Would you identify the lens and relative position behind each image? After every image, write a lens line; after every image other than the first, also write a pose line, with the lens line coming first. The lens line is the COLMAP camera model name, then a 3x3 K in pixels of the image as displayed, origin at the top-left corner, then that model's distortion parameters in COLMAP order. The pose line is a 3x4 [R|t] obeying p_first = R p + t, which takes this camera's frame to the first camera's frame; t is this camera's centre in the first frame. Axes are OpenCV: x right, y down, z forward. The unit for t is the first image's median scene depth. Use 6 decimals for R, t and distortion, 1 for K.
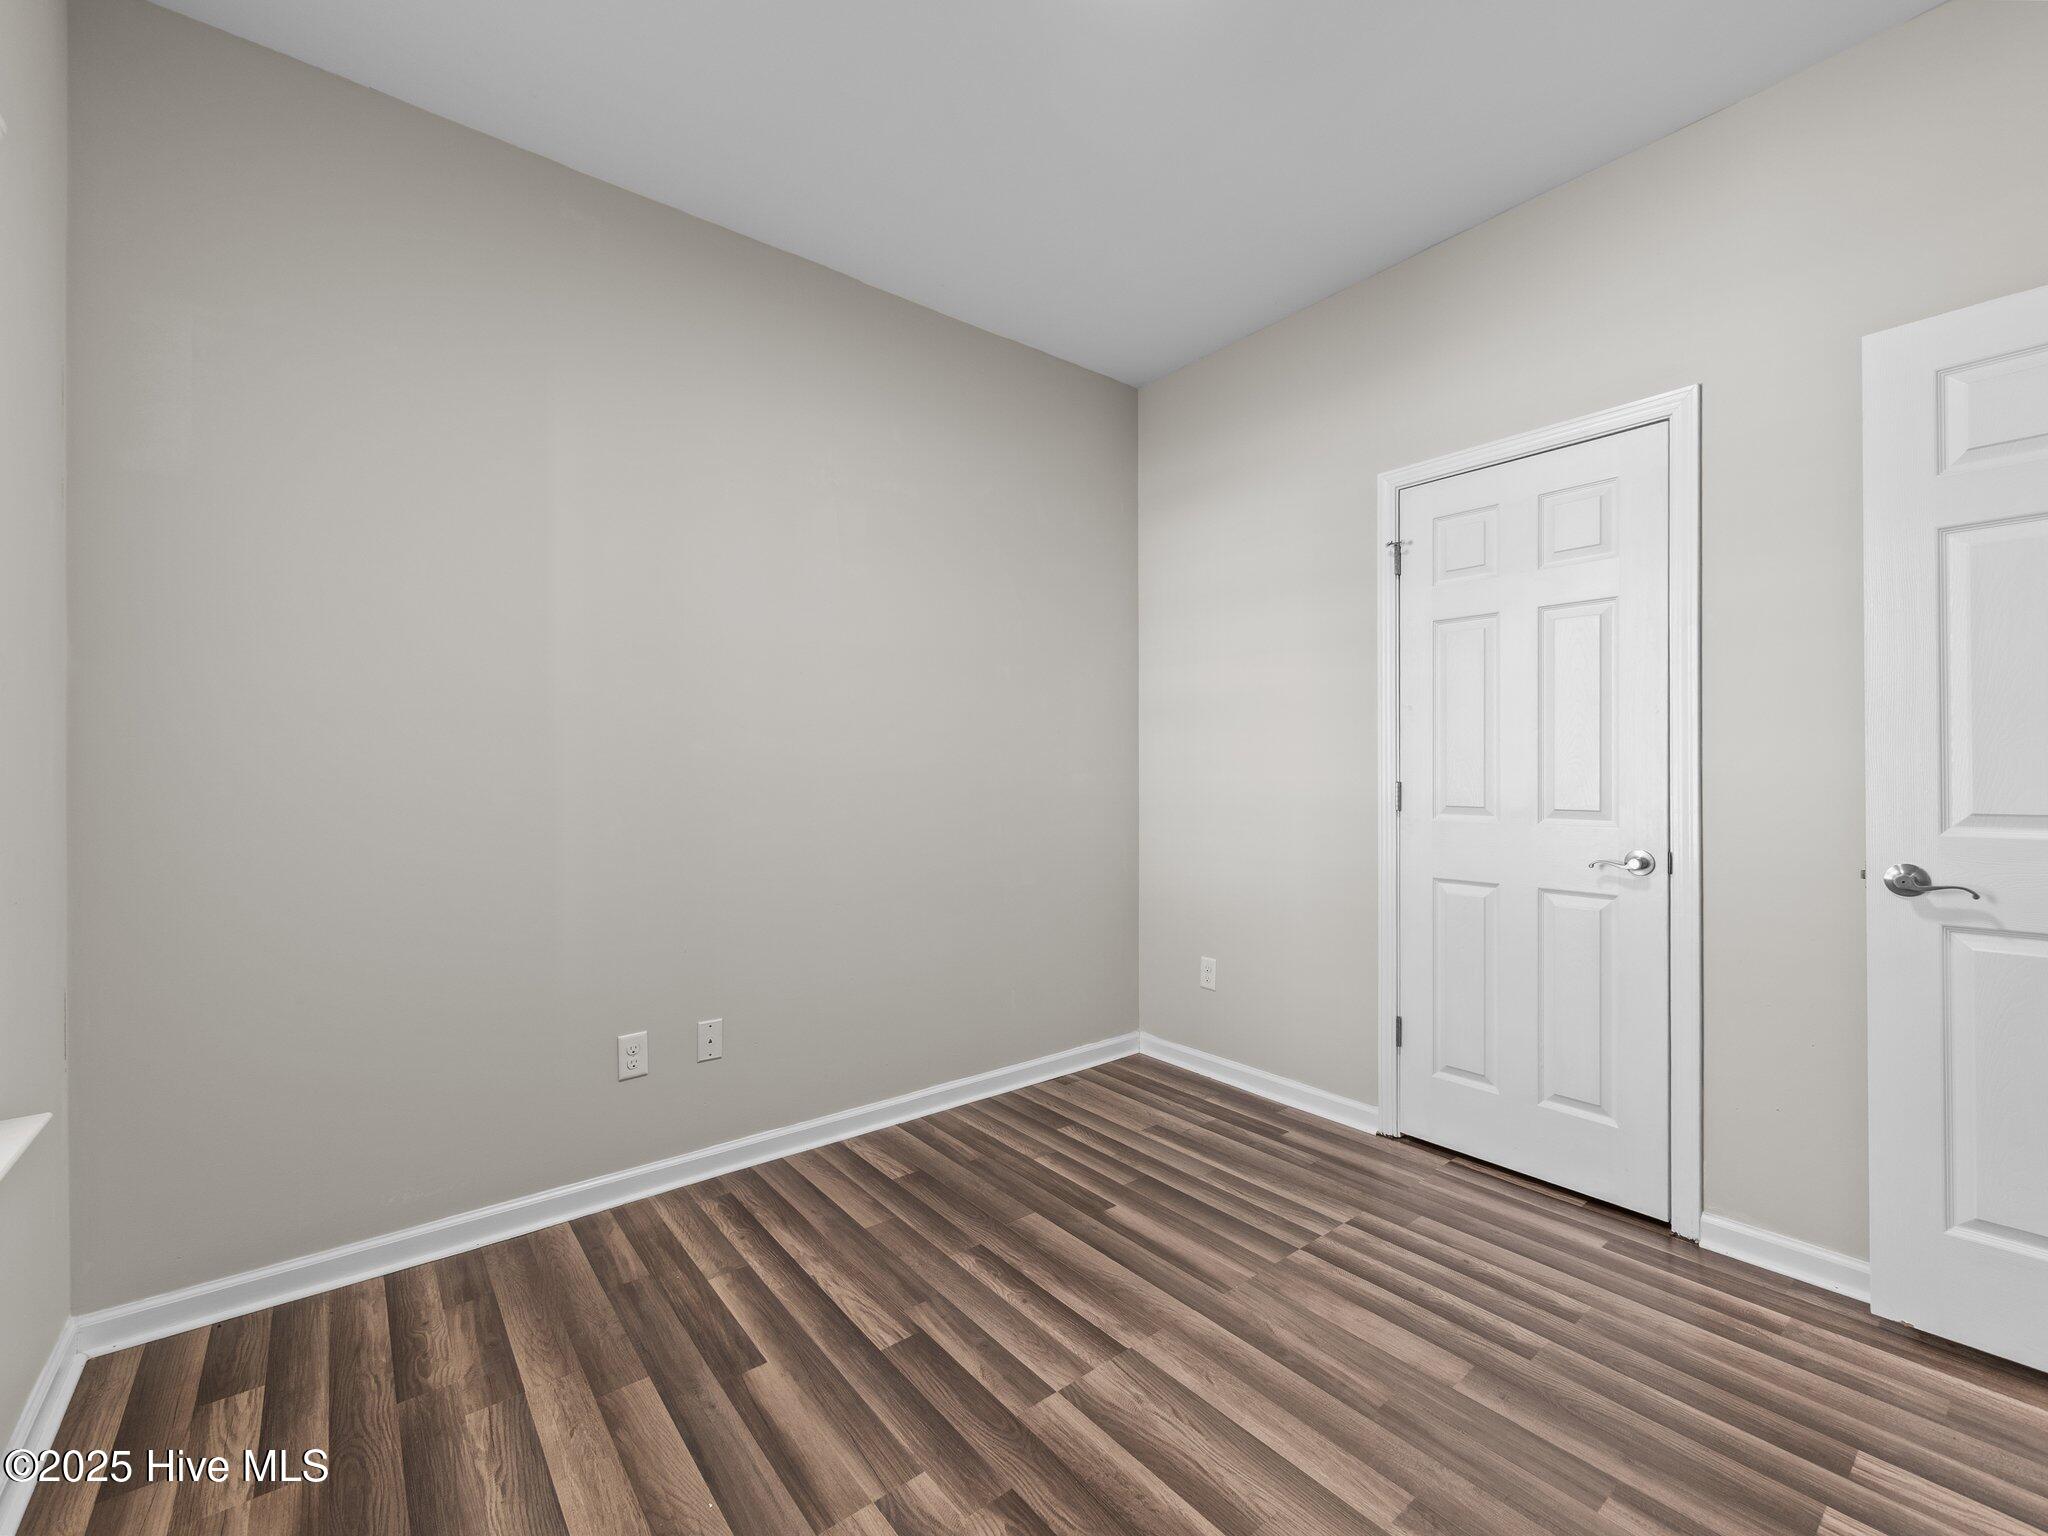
lens RADIAL K [[866.8, 0, 1028.7], [0, 866.8, 775.3], [0, 0, 1]] dist [0.000519, 0.000053]
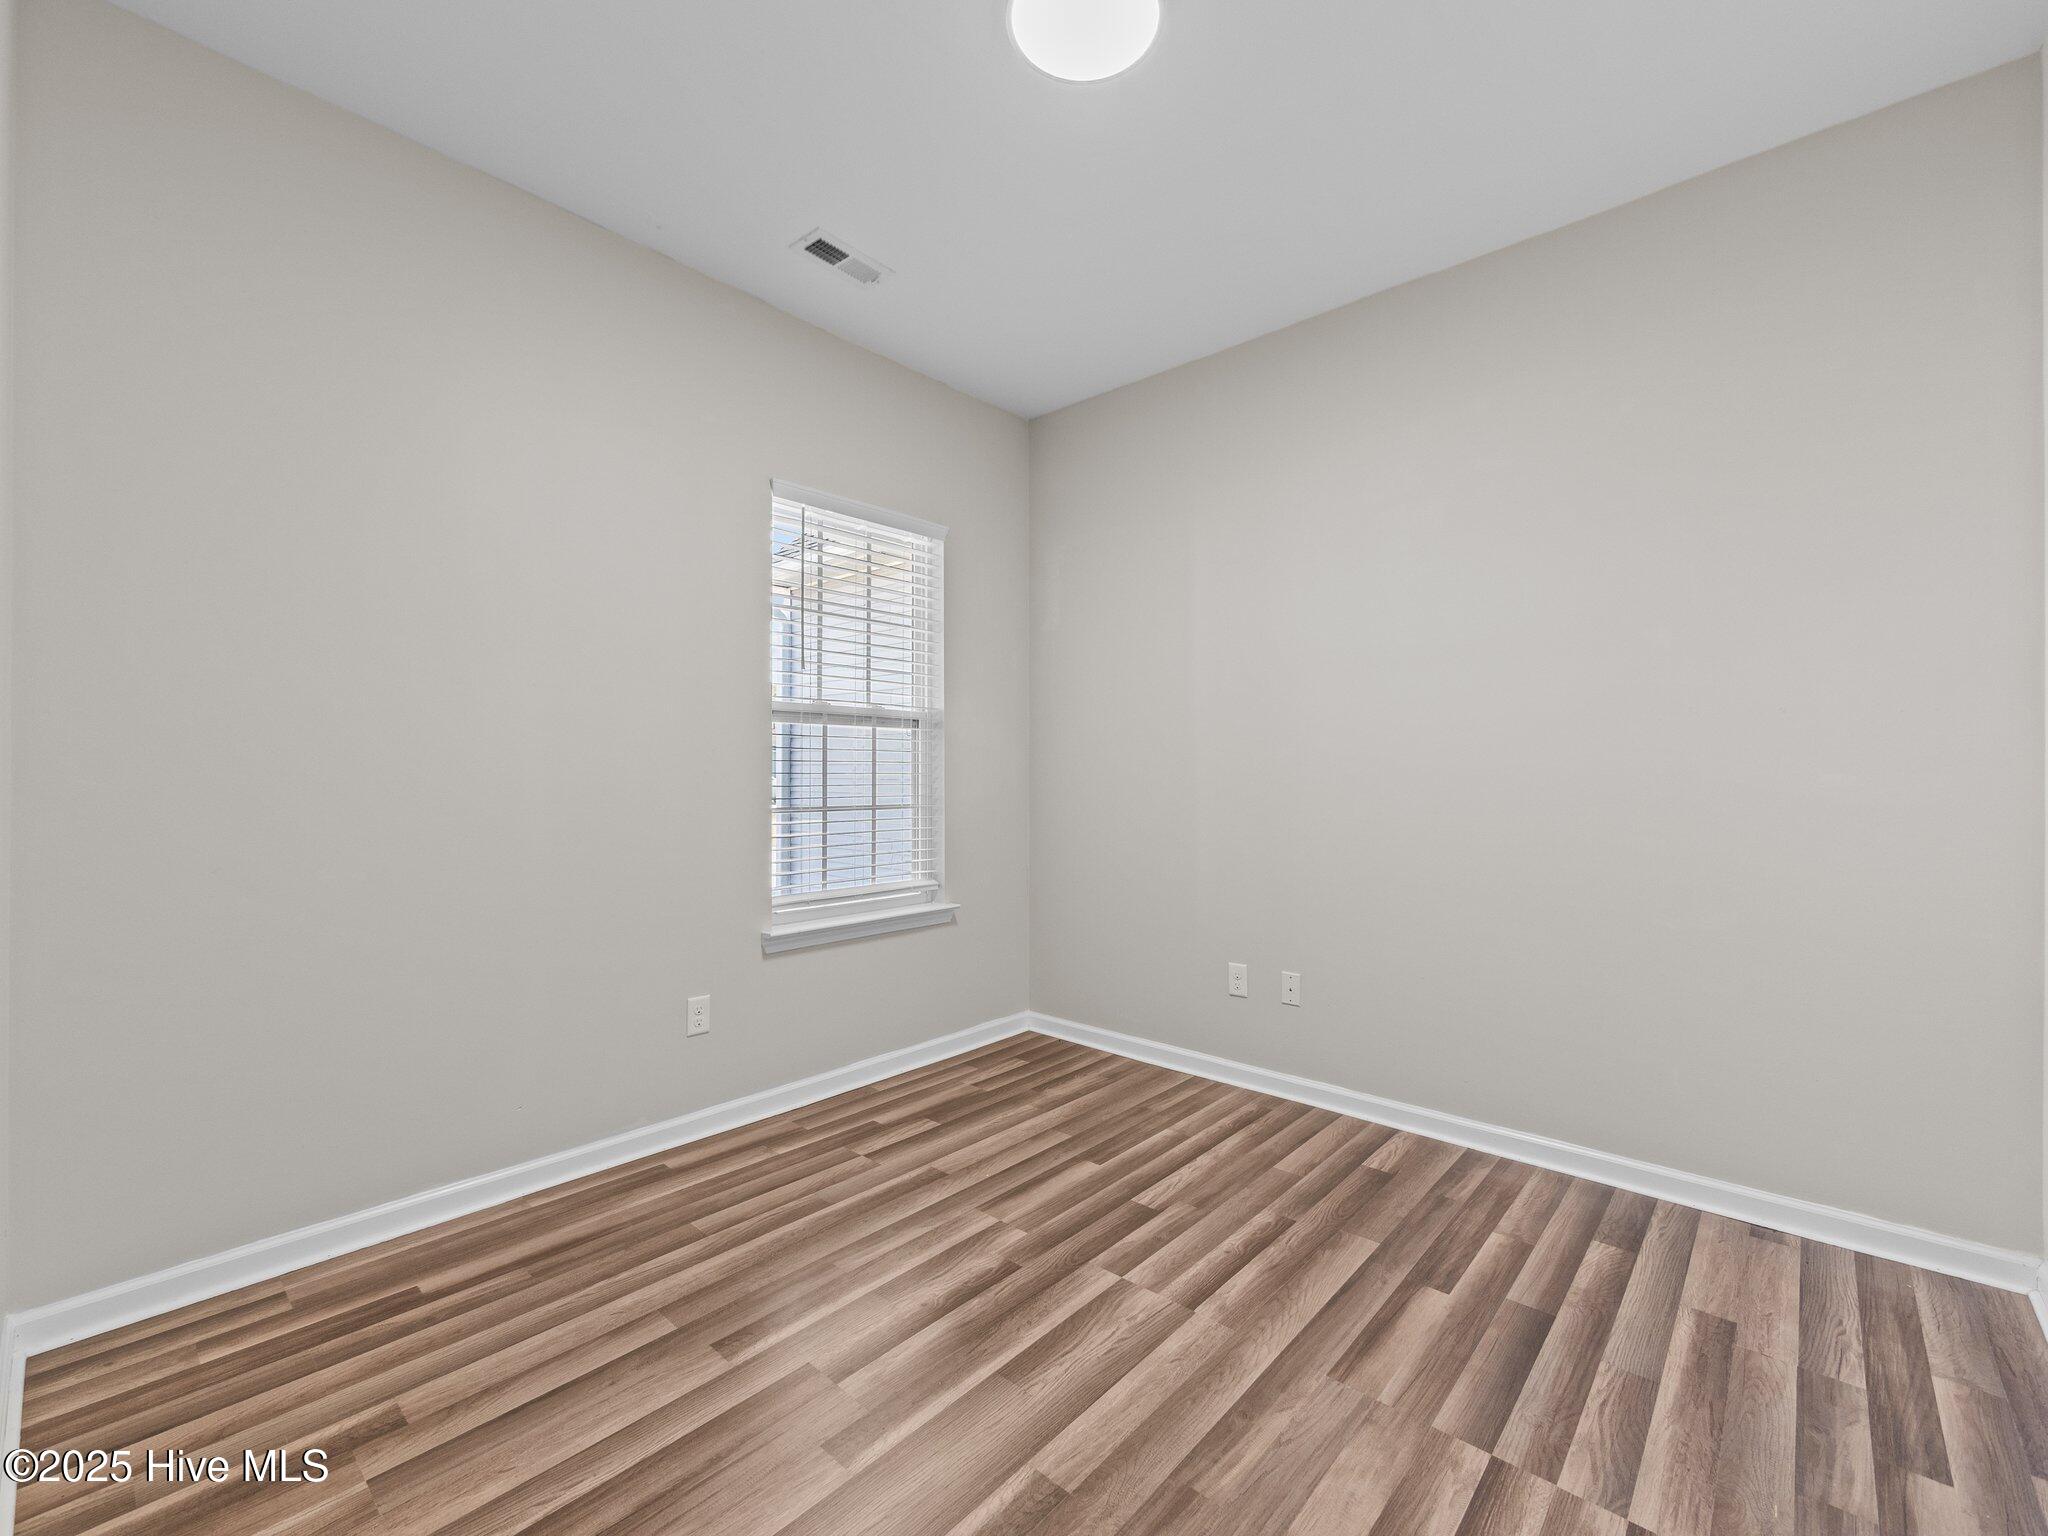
lens RADIAL K [[866.8, 0, 1028.7], [0, 866.8, 775.3], [0, 0, 1]] dist [0.000519, 0.000053]
pose [[0.158223, 0.003042, -0.987399, 0.973435], [-0.003127, 0.999992, 0.002580, 0.001891], [0.987398, 0.002680, 0.158231, 0.542310]]
